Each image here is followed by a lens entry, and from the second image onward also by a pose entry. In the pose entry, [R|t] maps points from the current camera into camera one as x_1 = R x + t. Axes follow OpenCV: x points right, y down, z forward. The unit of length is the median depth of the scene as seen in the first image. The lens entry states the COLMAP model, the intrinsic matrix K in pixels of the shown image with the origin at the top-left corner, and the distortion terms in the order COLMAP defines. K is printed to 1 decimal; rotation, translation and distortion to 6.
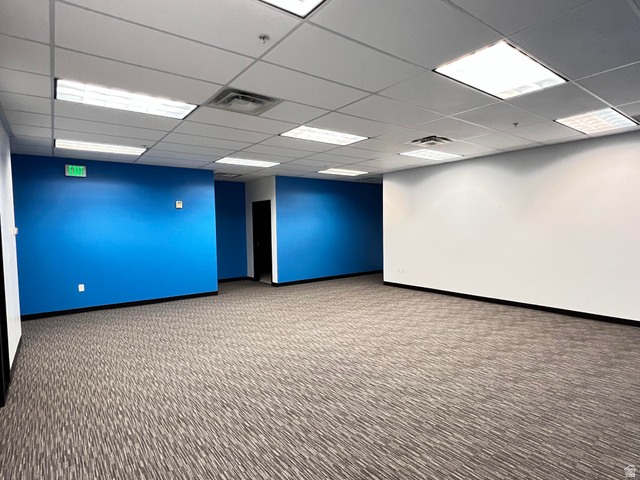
lens RADIAL K [[356.4, 0, 319.3], [0, 356.4, 287.2], [0, 0, 1]] dist [-0.014508, 0.000018]
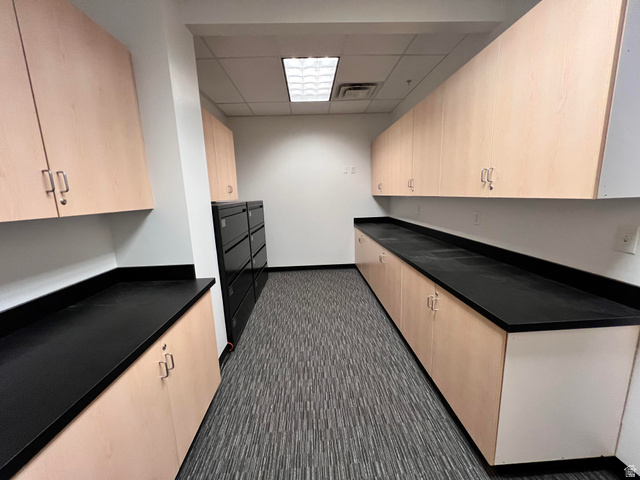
lens RADIAL K [[254.4, 0, 319.7], [0, 254.4, 237.8], [0, 0, 1]] dist [-0.011530, -0.000104]
pose [[0.827054, 0.072352, -0.557446, -0.206982], [-0.056179, 0.997356, 0.046098, -0.041552], [0.559307, -0.006809, 0.828932, 0.277059]]
